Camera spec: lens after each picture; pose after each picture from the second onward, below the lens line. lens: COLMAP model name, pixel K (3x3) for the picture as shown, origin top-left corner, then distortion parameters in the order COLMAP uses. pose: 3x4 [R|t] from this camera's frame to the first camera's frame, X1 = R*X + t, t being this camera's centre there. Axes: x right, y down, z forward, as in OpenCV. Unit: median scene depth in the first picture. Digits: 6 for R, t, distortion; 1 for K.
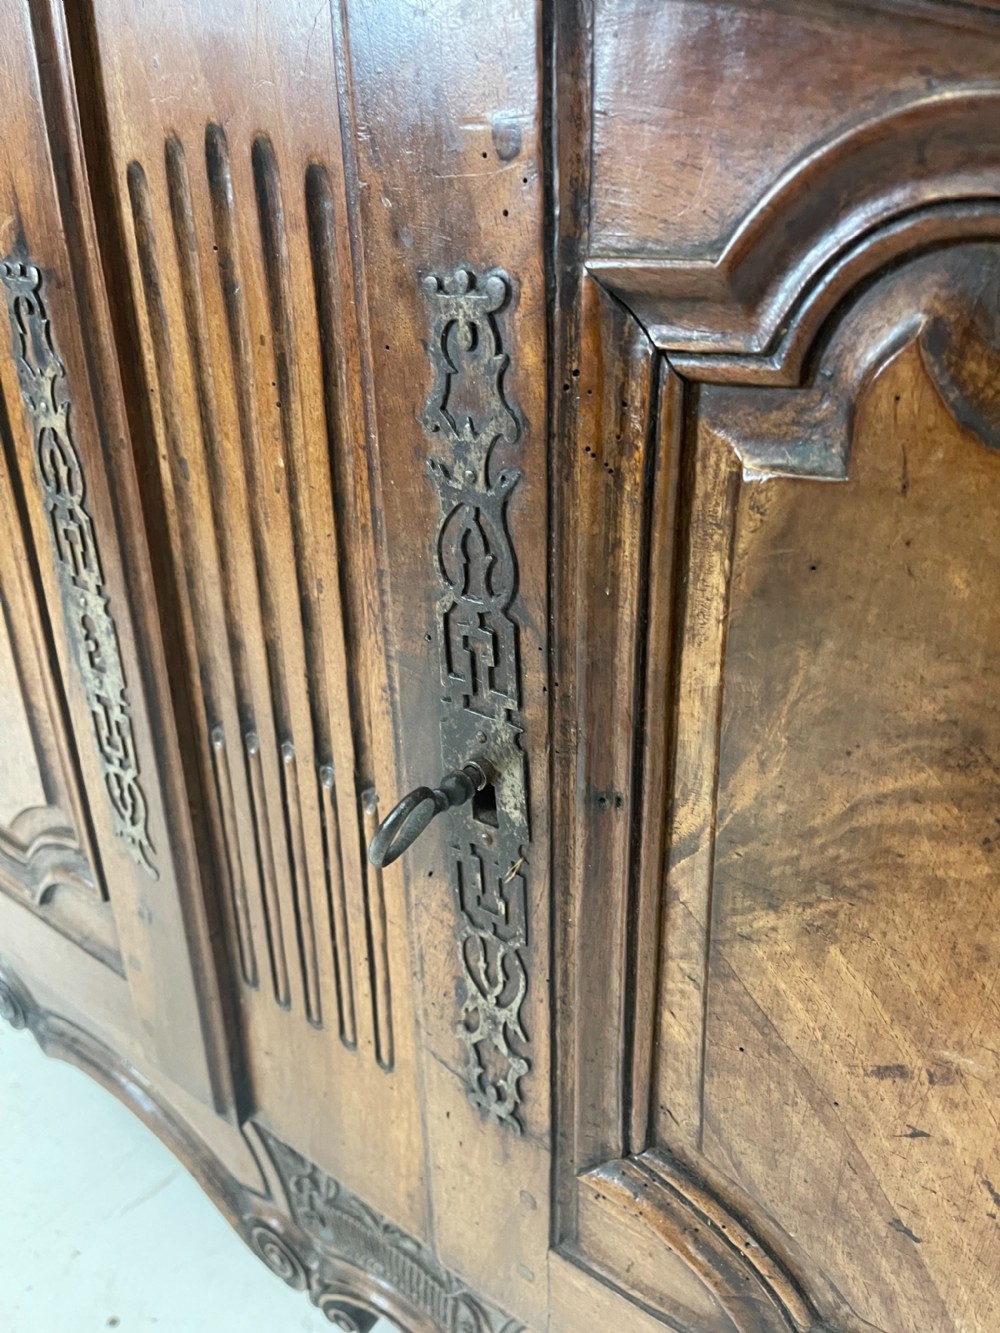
lens RADIAL K [[991.0, 0, 490.2], [0, 991.0, 673.5], [0, 0, 1]] dist [0.053807, -0.077000]
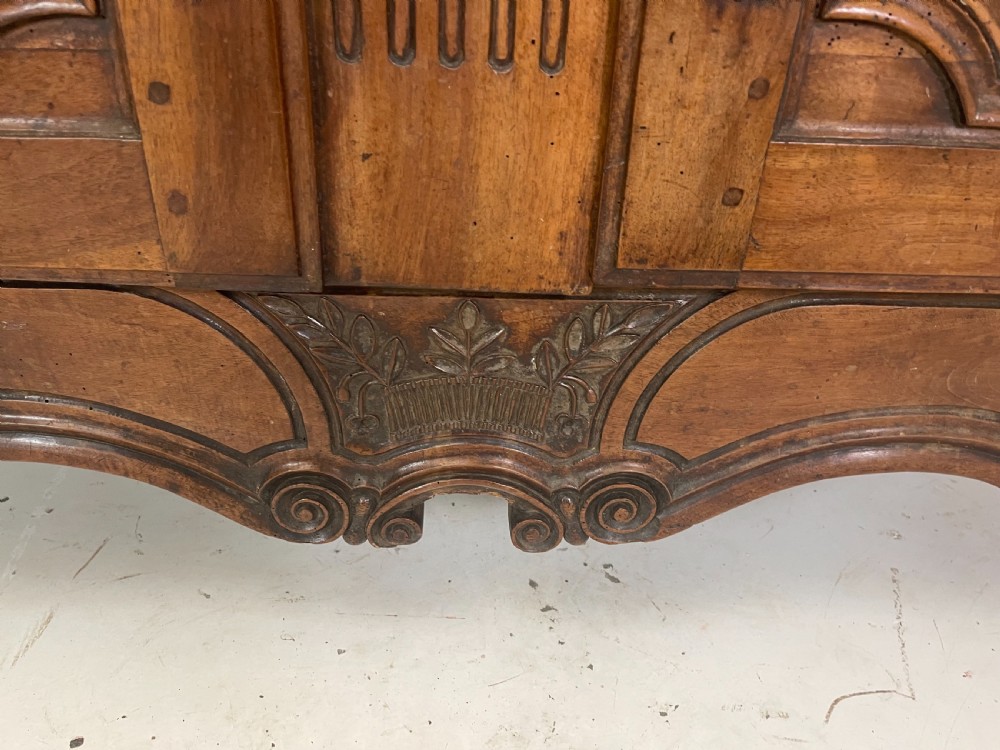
lens RADIAL K [[743.4, 0, 500.0], [0, 743.4, 375.0], [0, 0, 1]] dist [0.053807, -0.077000]
pose [[0.770614, -0.272889, 0.575922, -0.950417], [0.229798, 0.961876, 0.148284, 0.827134], [-0.594430, 0.018076, 0.803944, 0.654029]]
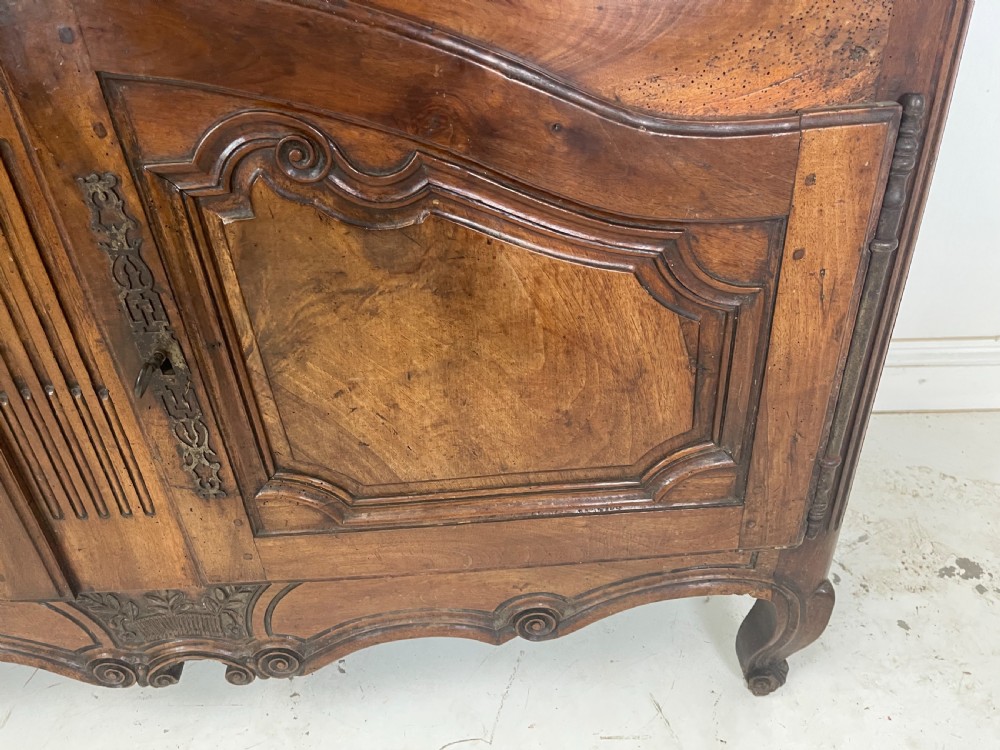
lens RADIAL K [[743.4, 0, 500.0], [0, 743.4, 375.0], [0, 0, 1]] dist [0.053807, -0.077000]
pose [[0.775110, -0.360964, 0.518565, -0.370974], [0.306325, 0.932519, 0.191241, 0.050001], [-0.552603, 0.010617, 0.833377, -1.144974]]
